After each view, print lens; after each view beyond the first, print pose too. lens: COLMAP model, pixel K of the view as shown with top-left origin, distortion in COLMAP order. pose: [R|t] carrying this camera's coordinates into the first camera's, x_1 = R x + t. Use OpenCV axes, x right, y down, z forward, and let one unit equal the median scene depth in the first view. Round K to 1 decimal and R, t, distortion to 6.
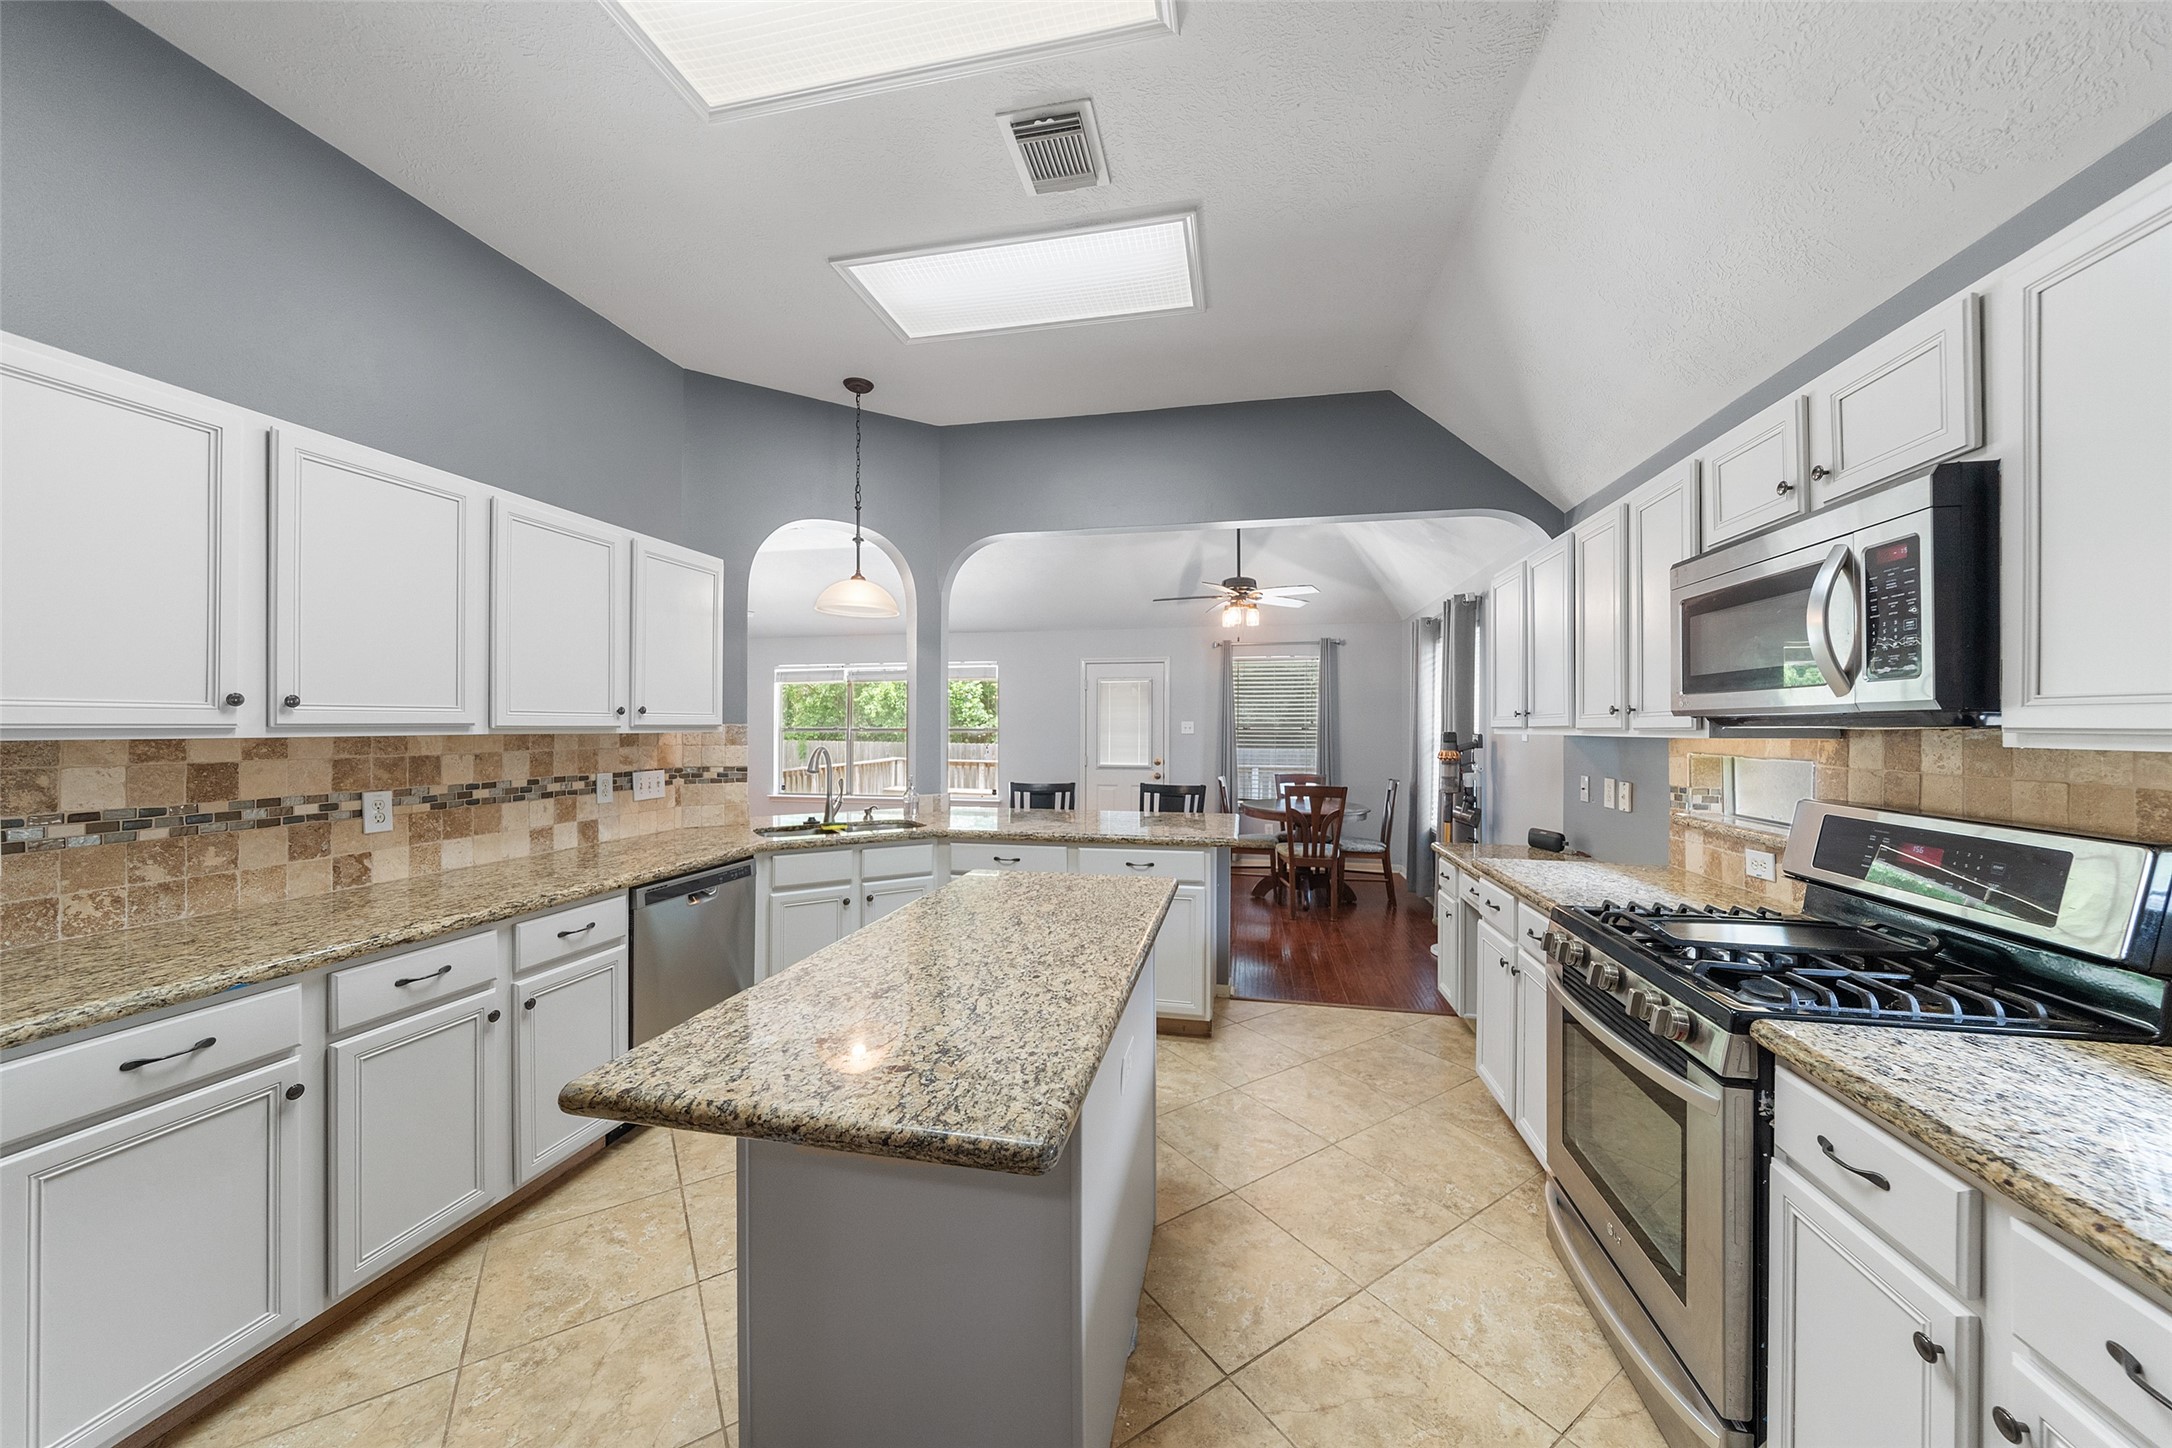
lens RADIAL K [[742.4, 0, 1090.6], [0, 742.4, 721.8], [0, 0, 1]] dist [-0.002530, -0.000057]
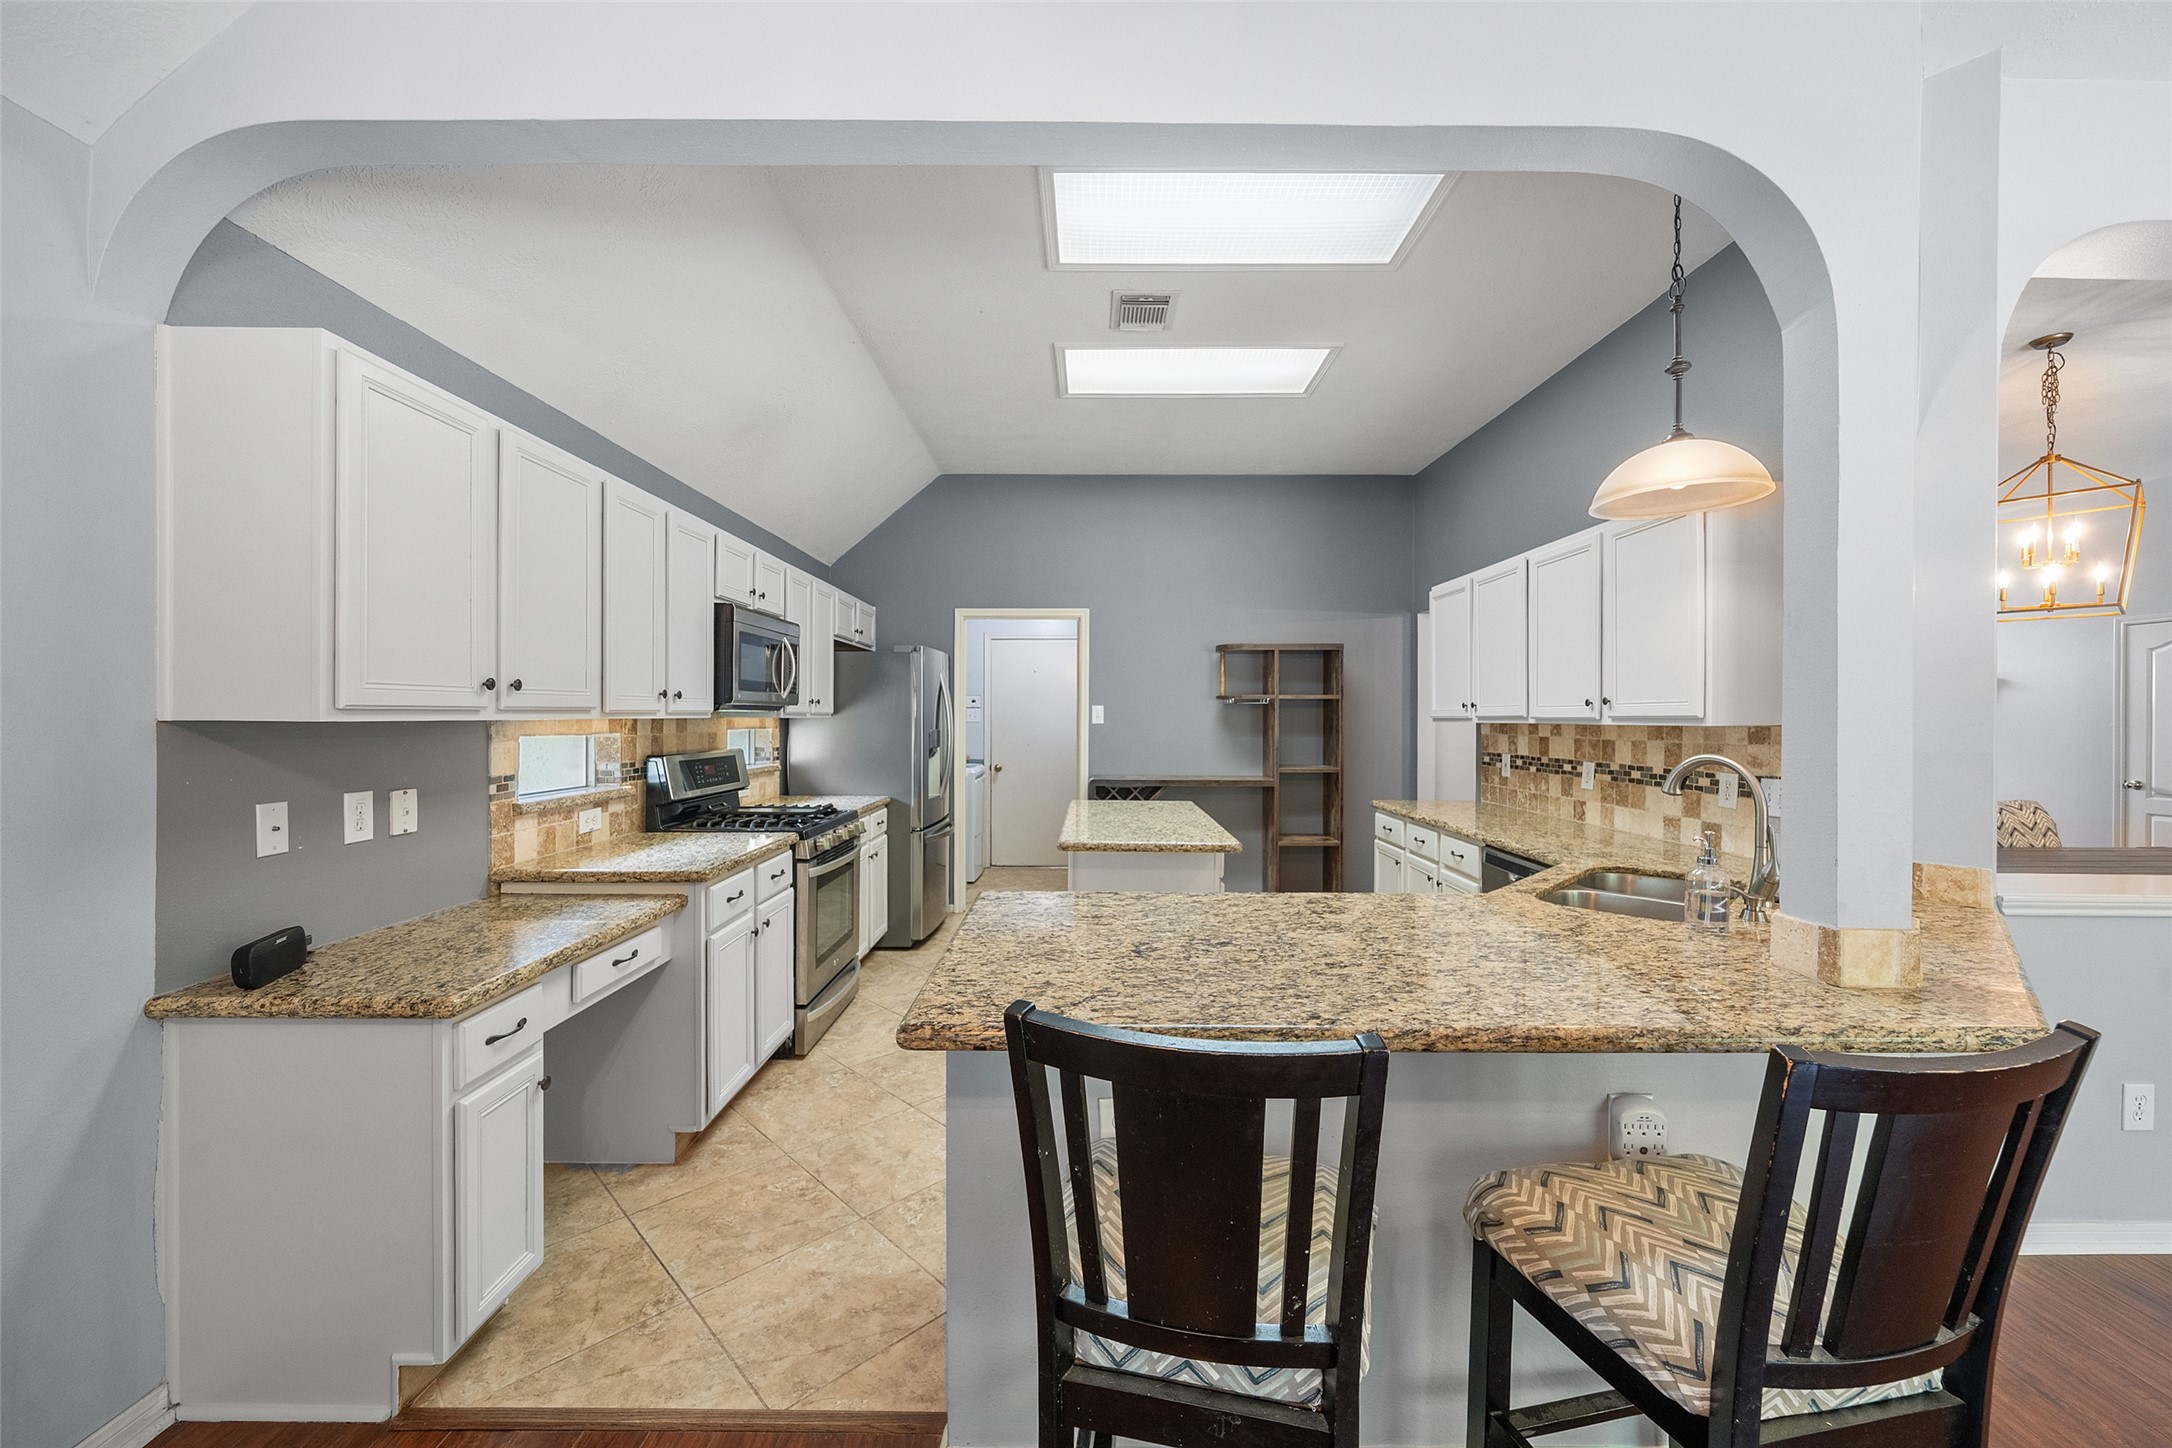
lens RADIAL K [[837.0, 0, 1089.4], [0, 837.0, 714.6], [0, 0, 1]] dist [0.001079, 0.000072]
pose [[-0.979701, -0.008934, -0.200267, 0.318400], [-0.007590, 0.999943, -0.007475, 0.017770], [0.200323, -0.005803, -0.979713, 2.195037]]
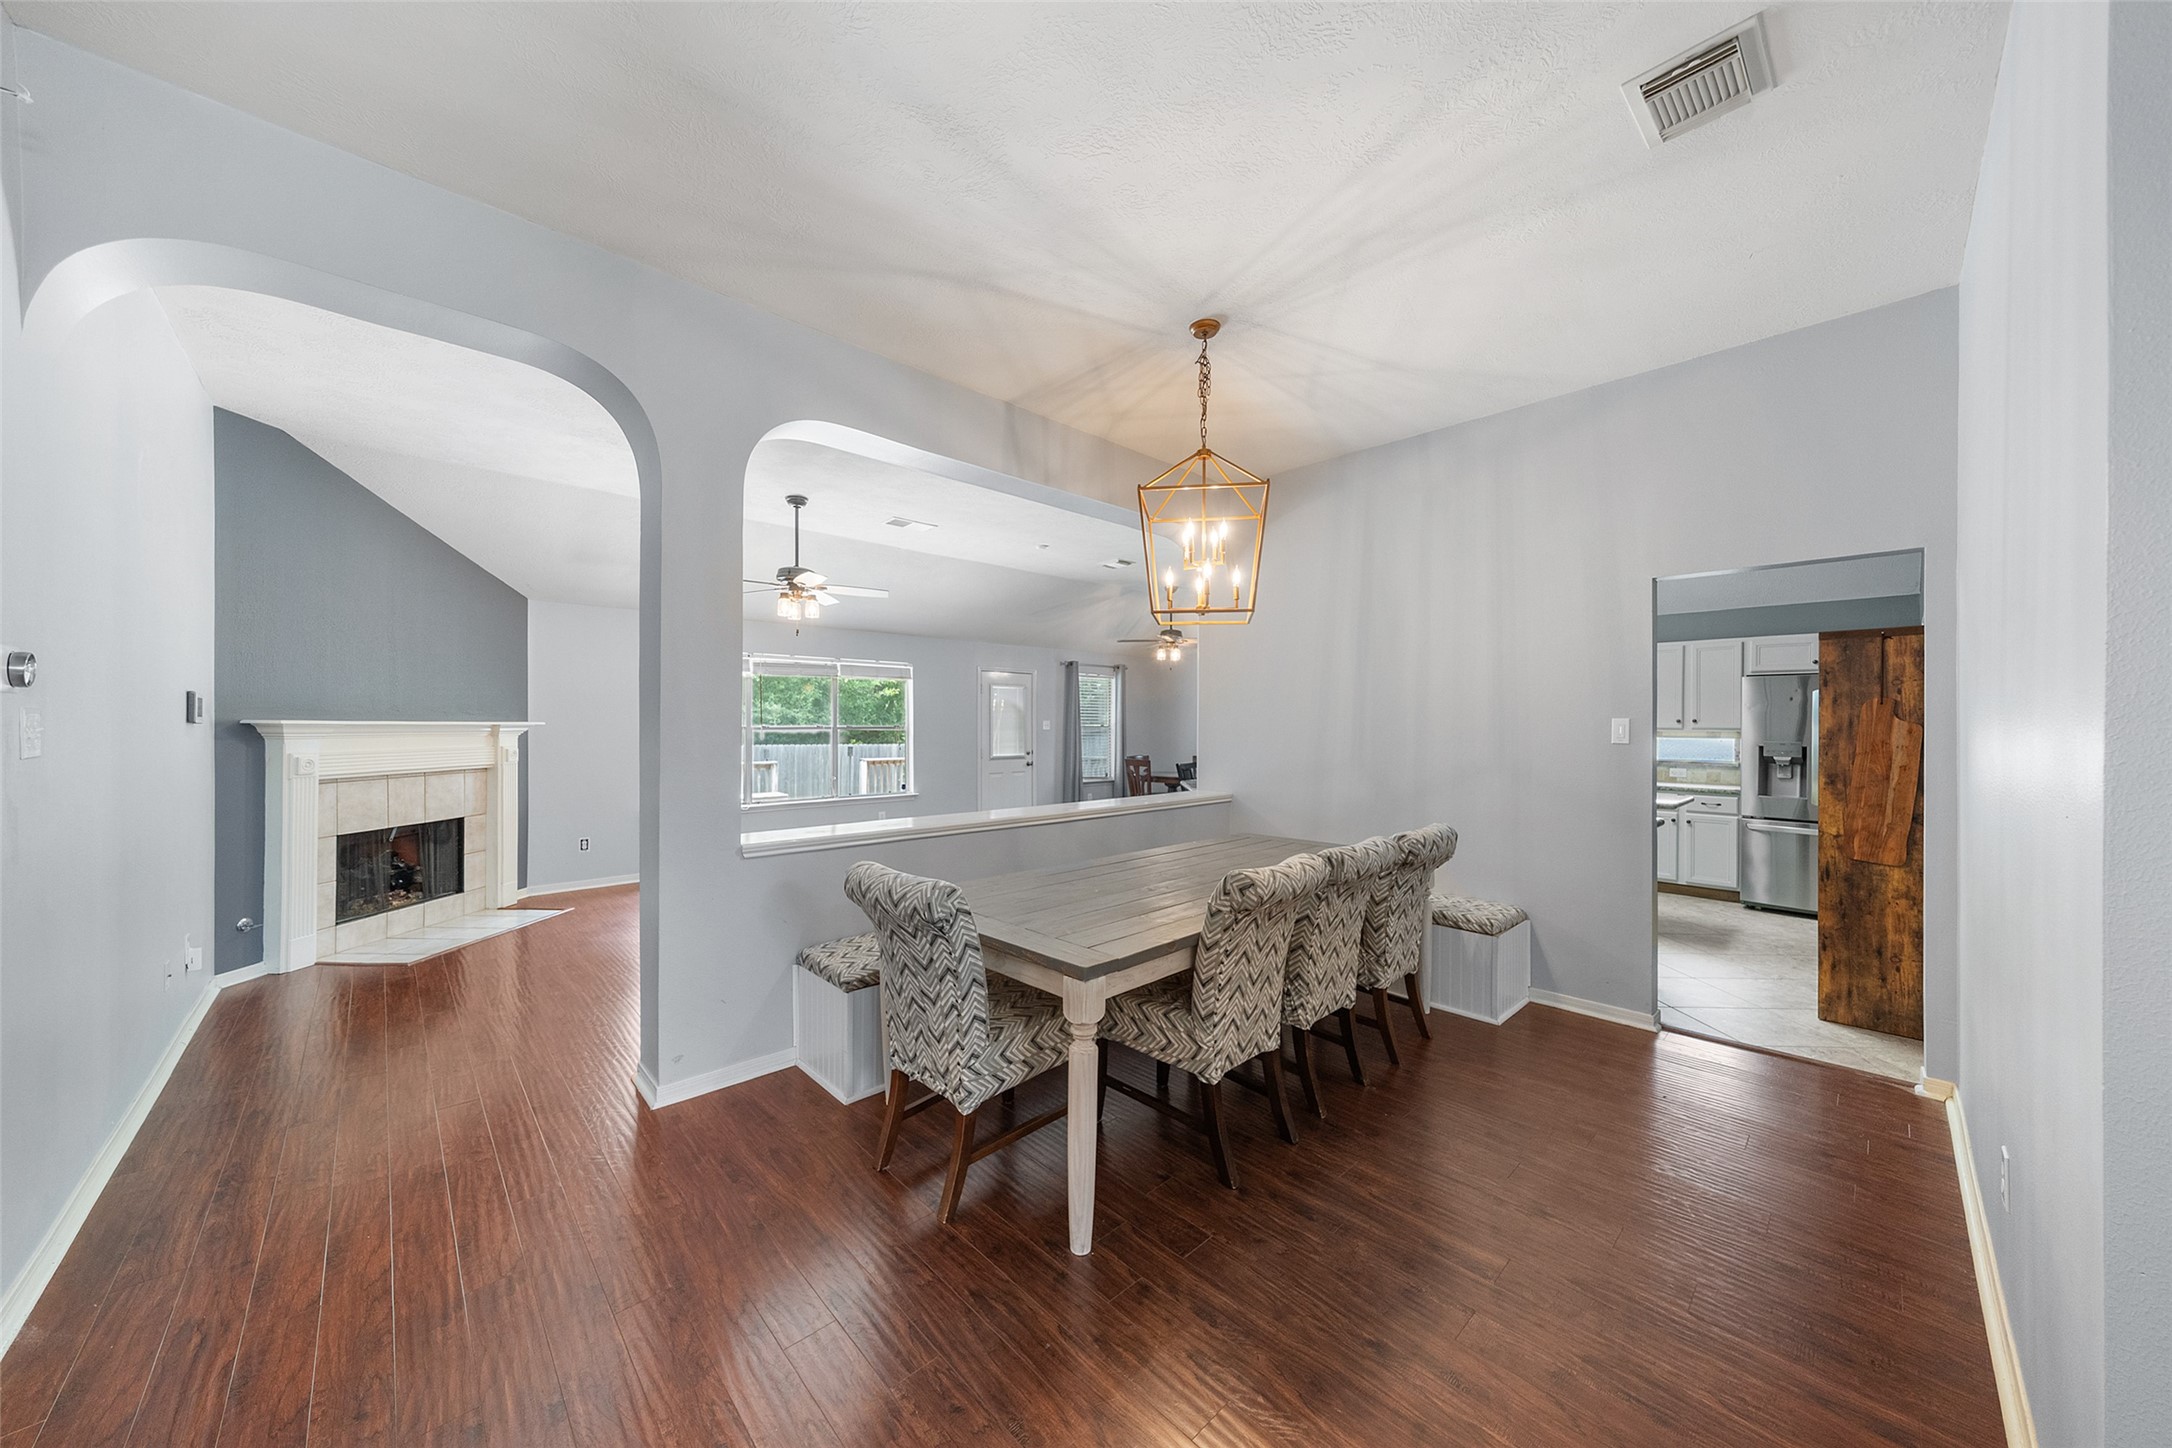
lens RADIAL K [[758.9, 0, 1086.5], [0, 758.9, 719.9], [0, 0, 1]] dist [-0.002091, -0.000165]
pose [[0.570274, 0.002817, 0.821450, -2.816831], [-0.007335, 0.999972, 0.001662, -0.012314], [-0.821422, -0.006973, 0.570279, 0.538966]]
